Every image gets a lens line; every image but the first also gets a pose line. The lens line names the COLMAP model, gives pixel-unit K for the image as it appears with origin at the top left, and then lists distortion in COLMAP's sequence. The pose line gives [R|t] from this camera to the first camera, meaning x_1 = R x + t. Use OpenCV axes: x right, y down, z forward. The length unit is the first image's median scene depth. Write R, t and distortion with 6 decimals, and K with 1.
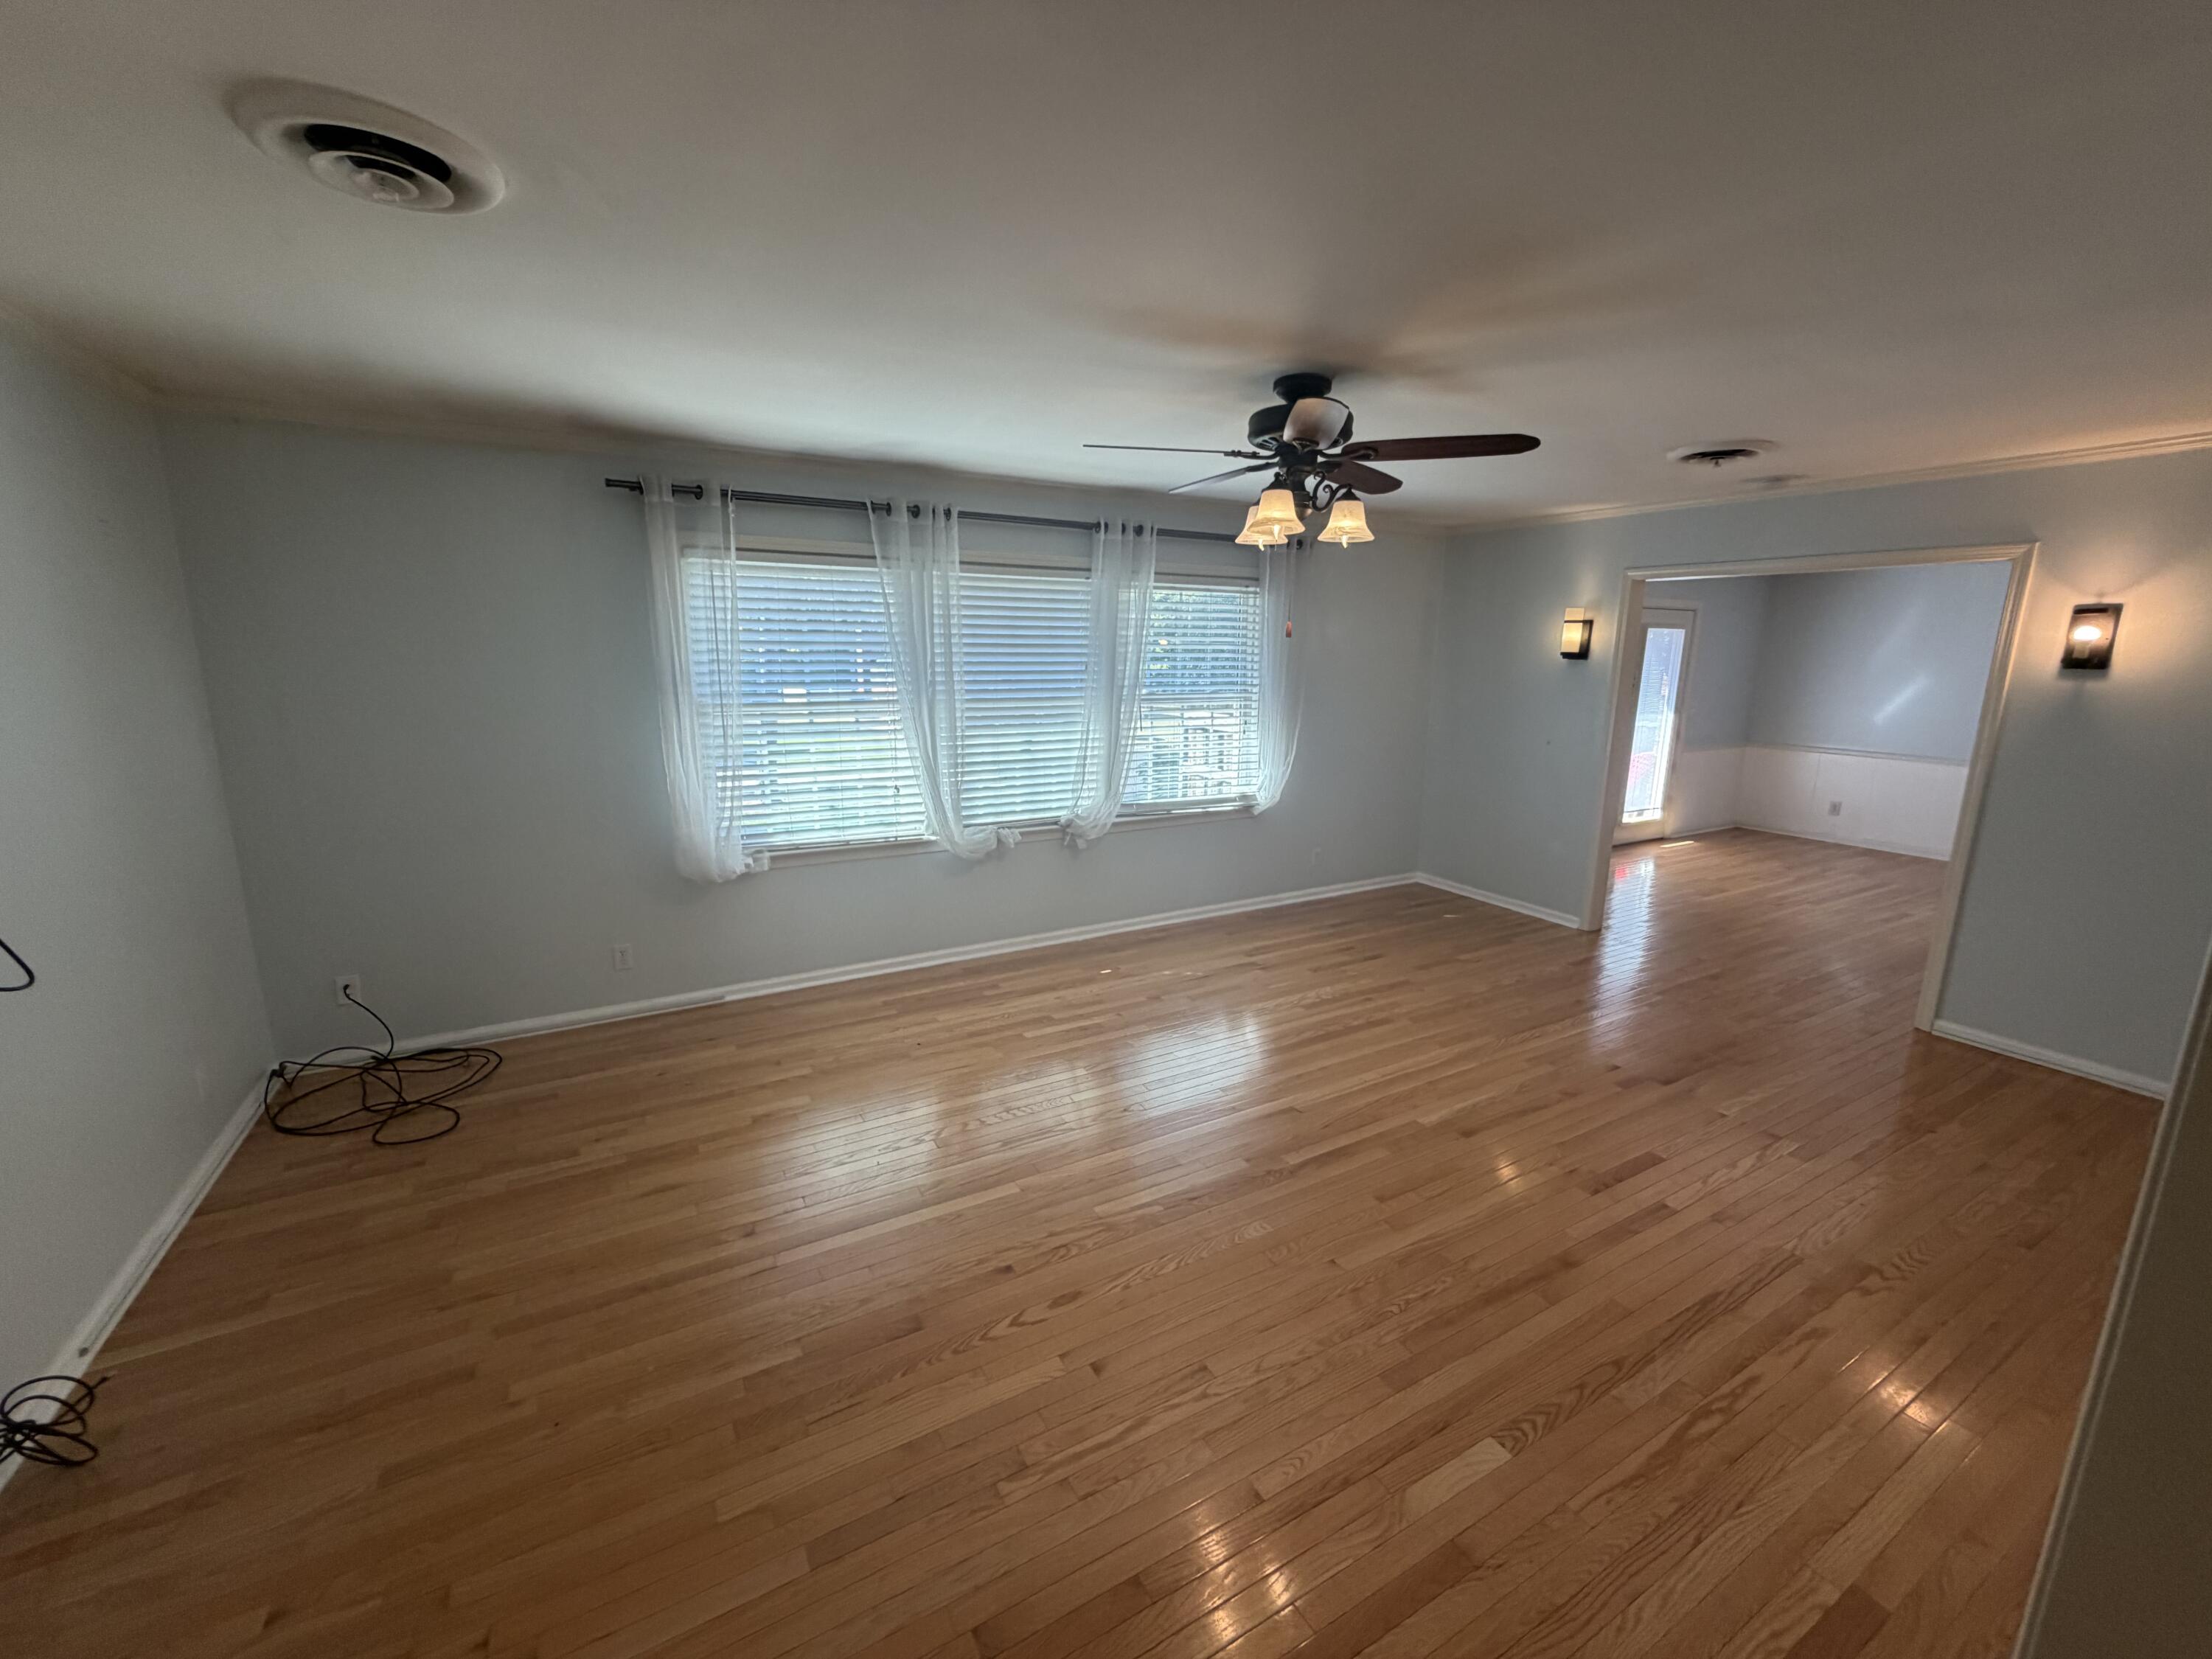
lens RADIAL K [[885.5, 0, 1112.1], [0, 885.5, 829.7], [0, 0, 1]] dist [-0.007686, 0.004115]
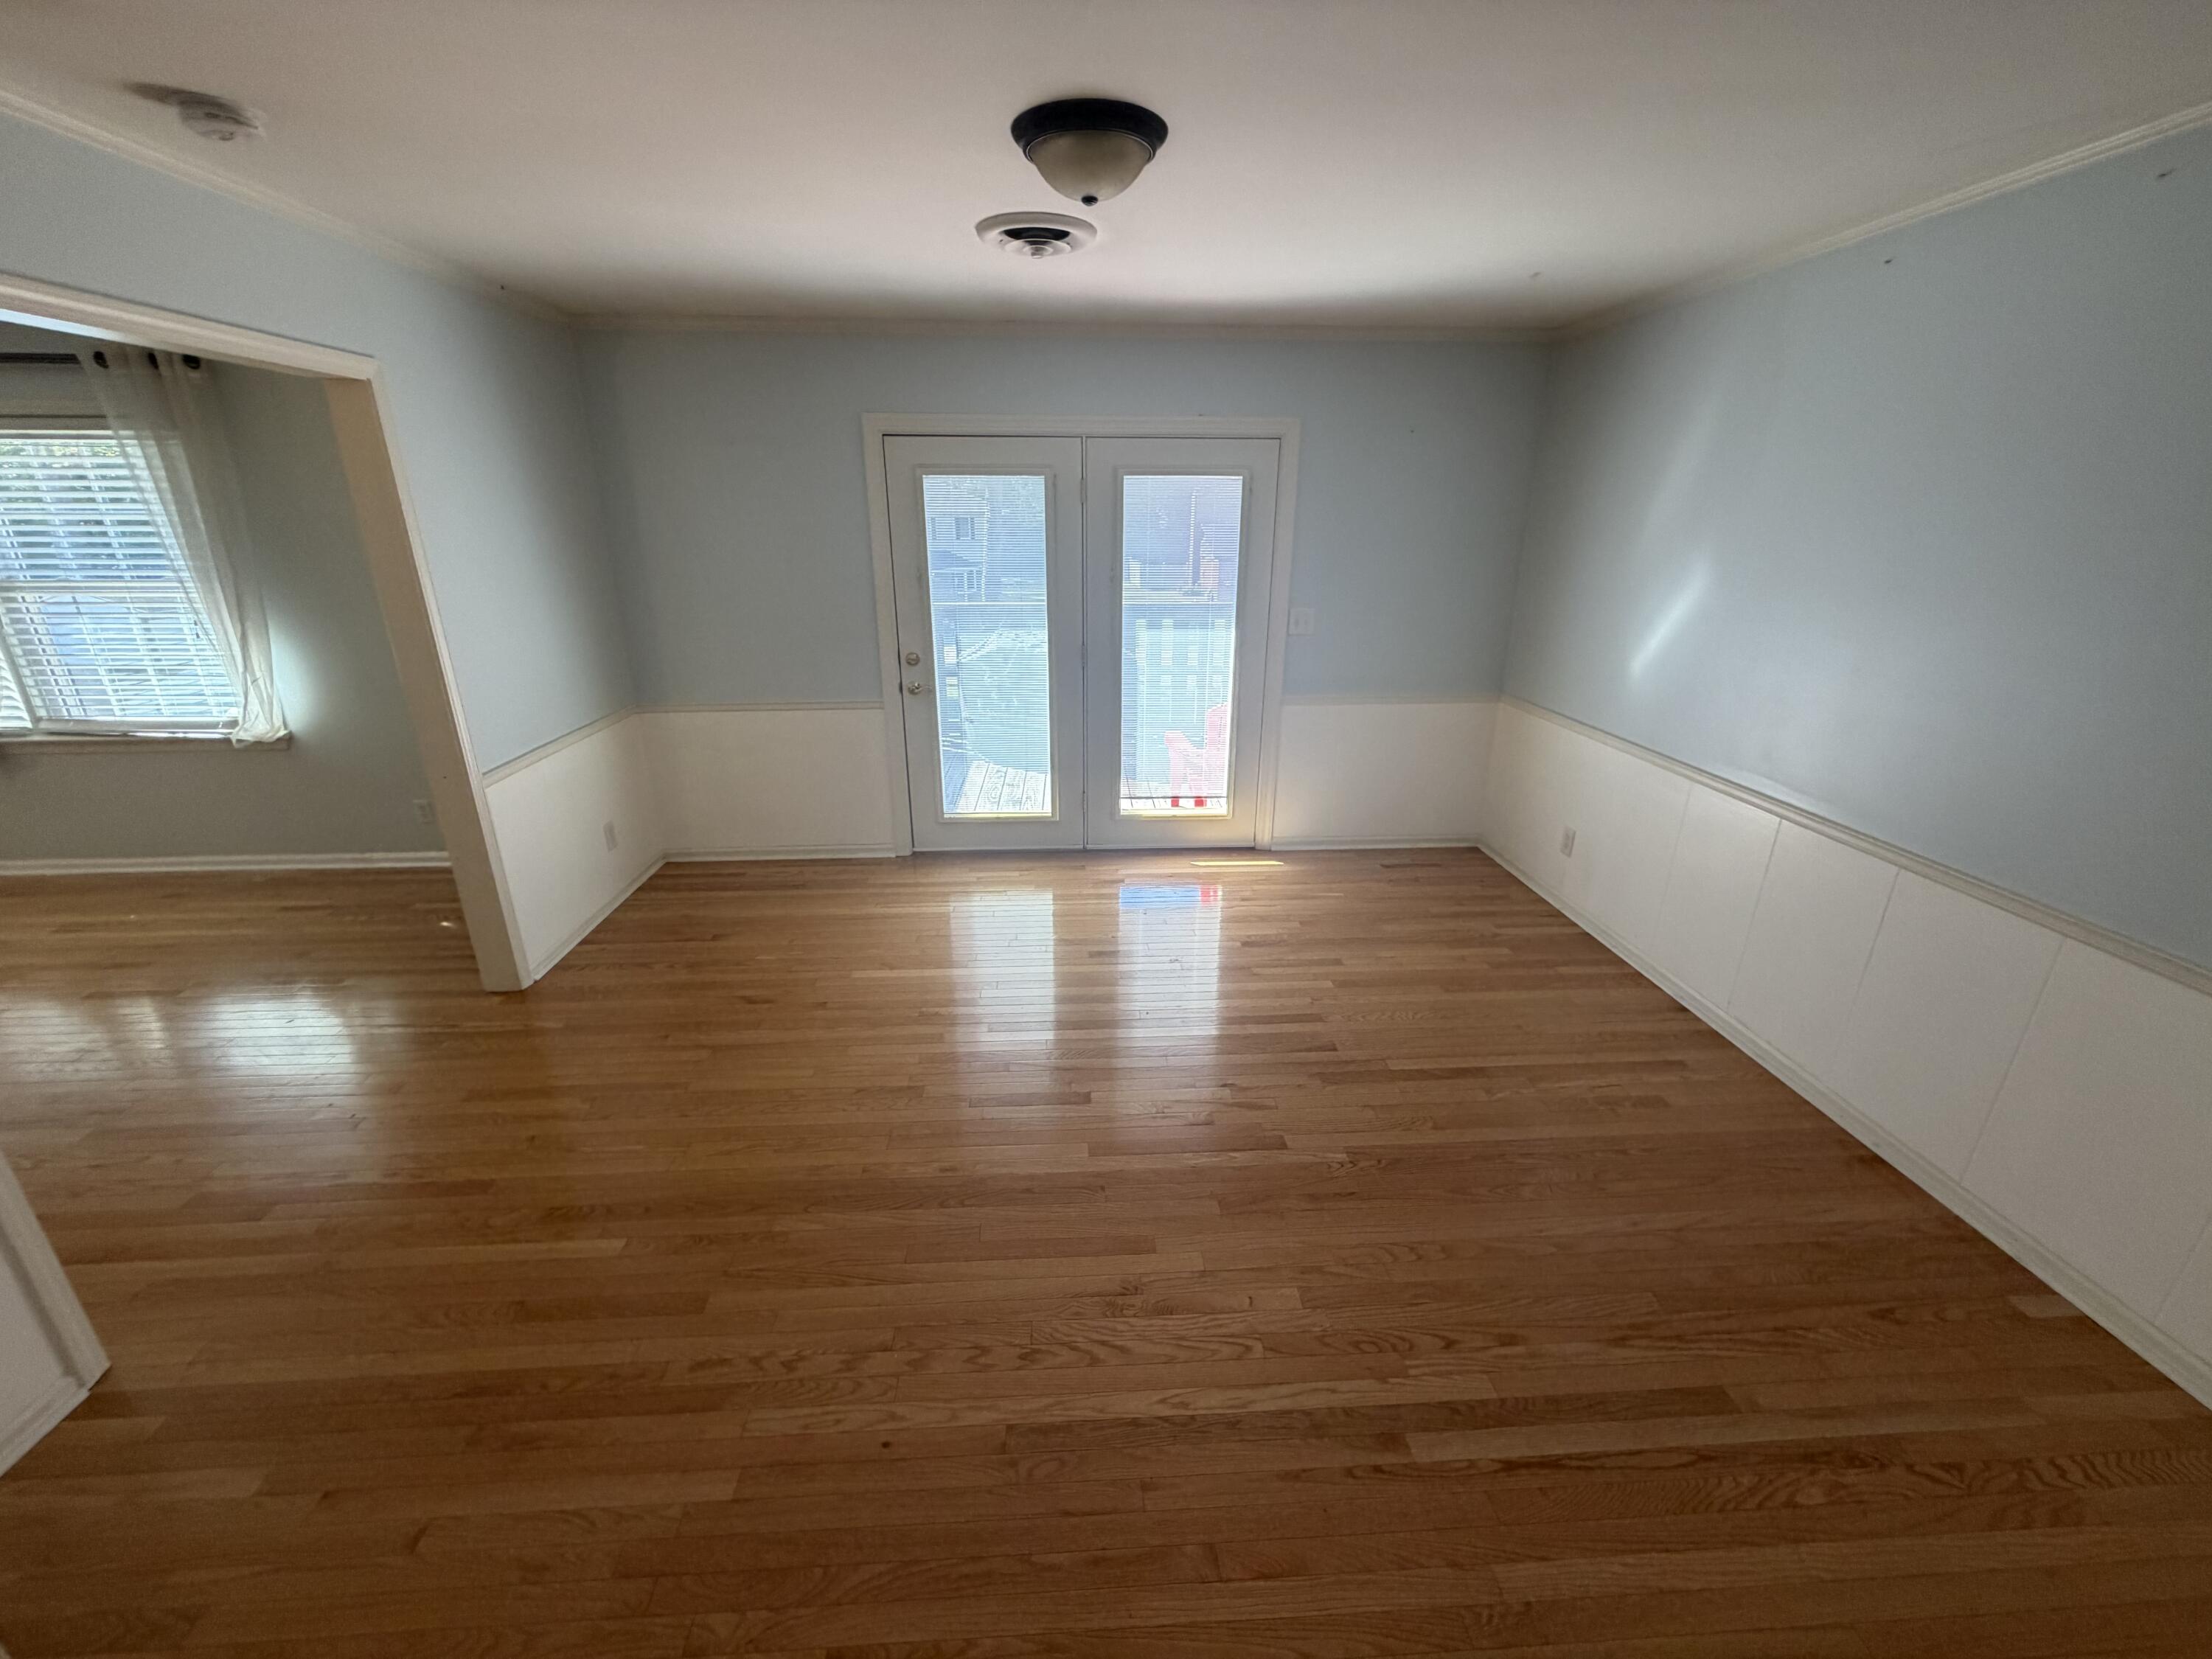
lens RADIAL K [[885.5, 0, 1103.6], [0, 885.5, 825.2], [0, 0, 1]] dist [-0.007686, 0.004115]
pose [[0.897998, 0.137455, -0.417978, 0.947650], [-0.082990, 0.985813, 0.145892, -0.101147], [0.432102, -0.096323, 0.896666, 0.525570]]
